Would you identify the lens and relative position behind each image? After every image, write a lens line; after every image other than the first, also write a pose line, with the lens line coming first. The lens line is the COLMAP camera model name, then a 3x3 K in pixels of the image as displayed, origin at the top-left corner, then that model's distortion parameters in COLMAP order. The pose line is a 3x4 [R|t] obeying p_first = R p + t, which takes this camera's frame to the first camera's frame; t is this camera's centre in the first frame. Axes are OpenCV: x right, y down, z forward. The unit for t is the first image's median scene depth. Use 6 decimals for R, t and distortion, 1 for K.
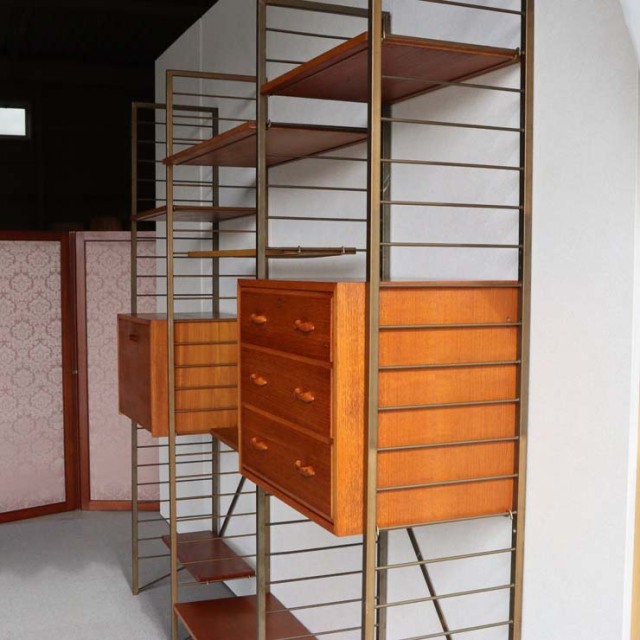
lens RADIAL K [[933.3, 0, 320.0], [0, 933.3, 320.0], [0, 0, 1]] dist [-0.006846, -0.001148]
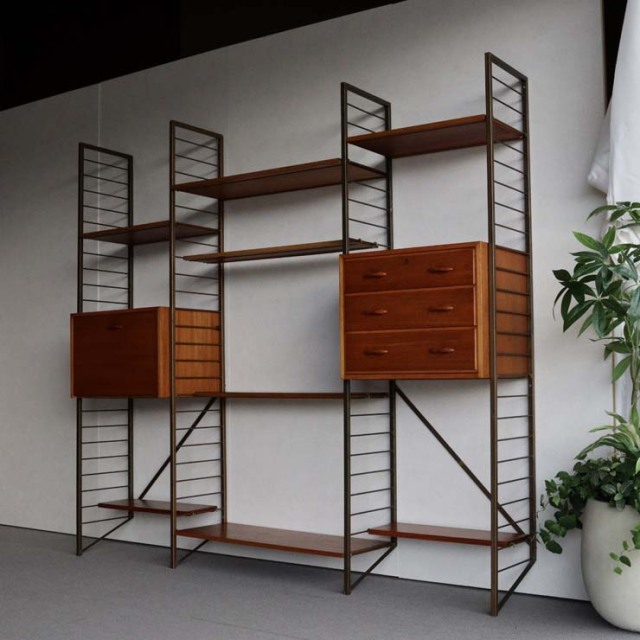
lens RADIAL K [[933.3, 0, 320.0], [0, 933.3, 320.0], [0, 0, 1]] dist [-0.006846, -0.001148]
pose [[0.848019, 0.020441, 0.529571, -0.955403], [0.042249, 0.993468, -0.106001, 0.233890], [-0.528279, 0.112265, 0.841616, -0.293039]]
